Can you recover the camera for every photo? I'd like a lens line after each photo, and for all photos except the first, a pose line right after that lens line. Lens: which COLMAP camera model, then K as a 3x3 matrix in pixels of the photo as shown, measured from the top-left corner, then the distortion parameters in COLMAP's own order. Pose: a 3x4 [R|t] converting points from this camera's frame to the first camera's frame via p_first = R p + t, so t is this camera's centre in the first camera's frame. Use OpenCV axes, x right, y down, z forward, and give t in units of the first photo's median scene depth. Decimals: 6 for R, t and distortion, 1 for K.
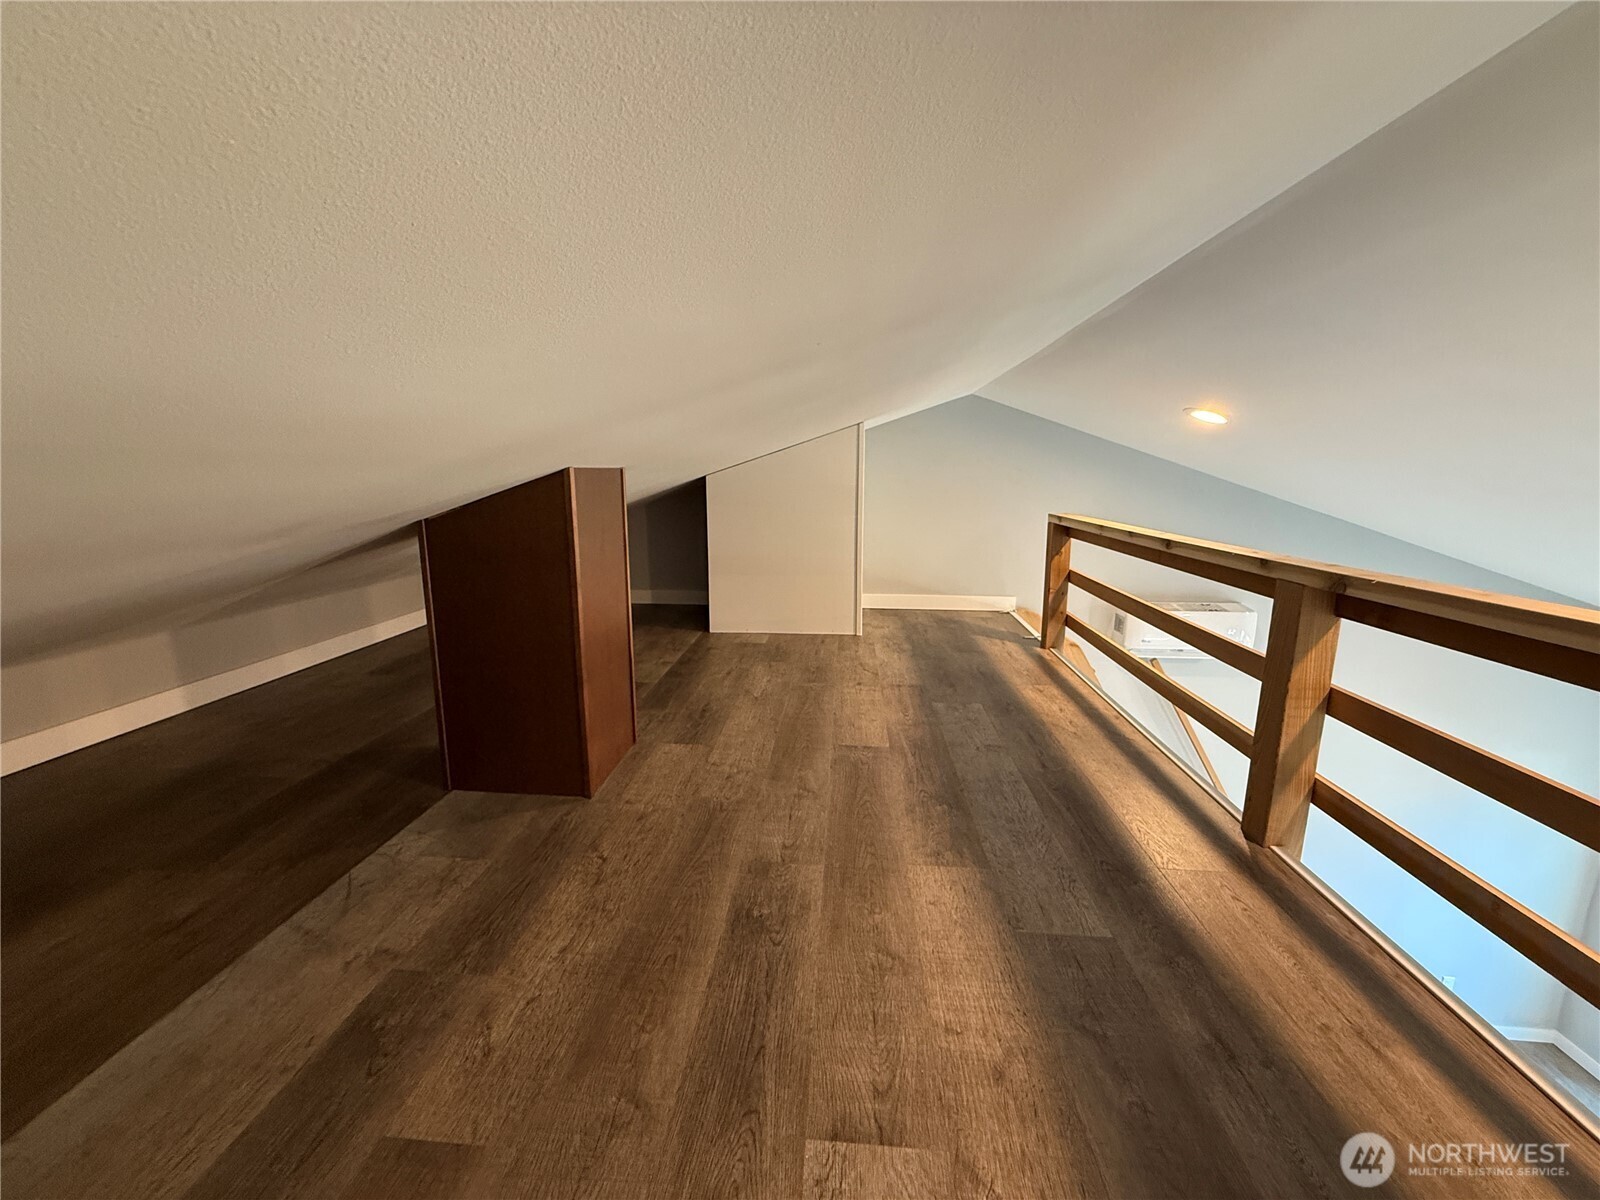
lens RADIAL K [[637.3, 0, 795.8], [0, 637.3, 597.6], [0, 0, 1]] dist [-0.000379, -0.000182]
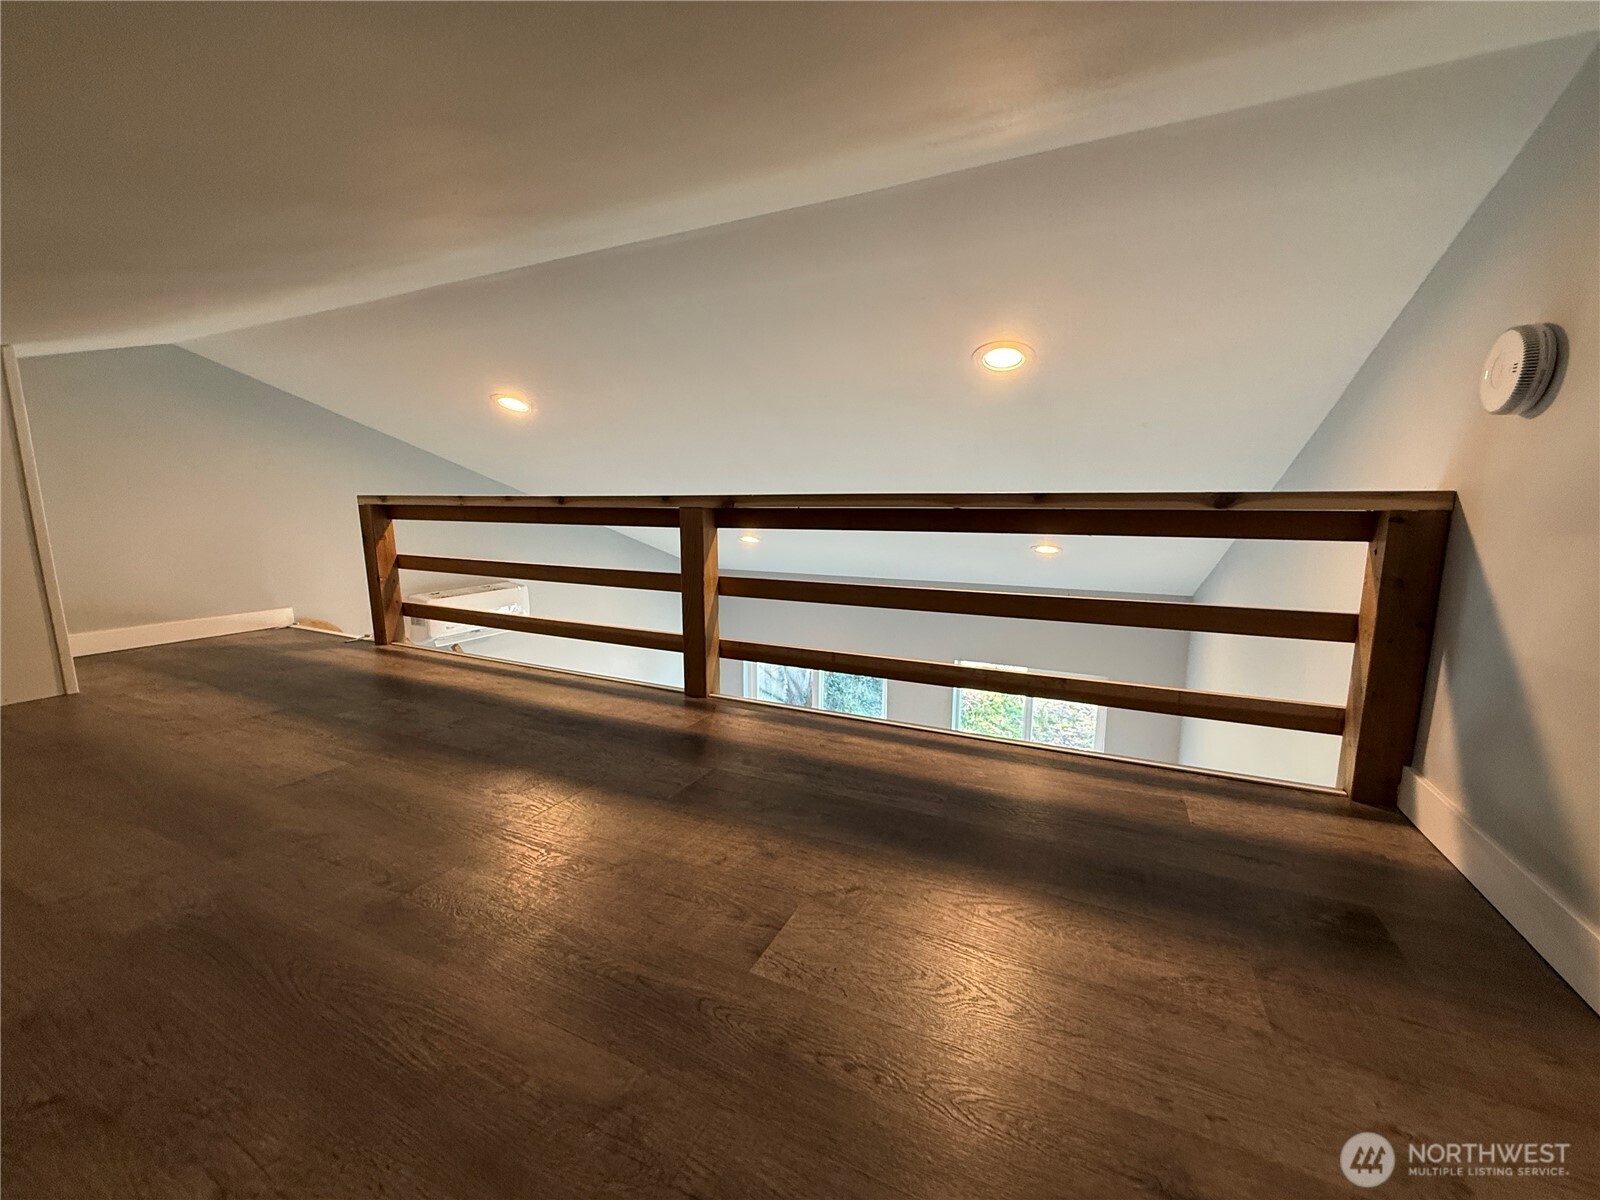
lens RADIAL K [[637.3, 0, 795.8], [0, 637.3, 597.6], [0, 0, 1]] dist [-0.000379, -0.000182]
pose [[0.360242, -0.138243, 0.922559, -0.489508], [0.175549, 0.981336, 0.078502, 0.100817], [-0.916192, 0.133675, 0.377787, 0.260657]]
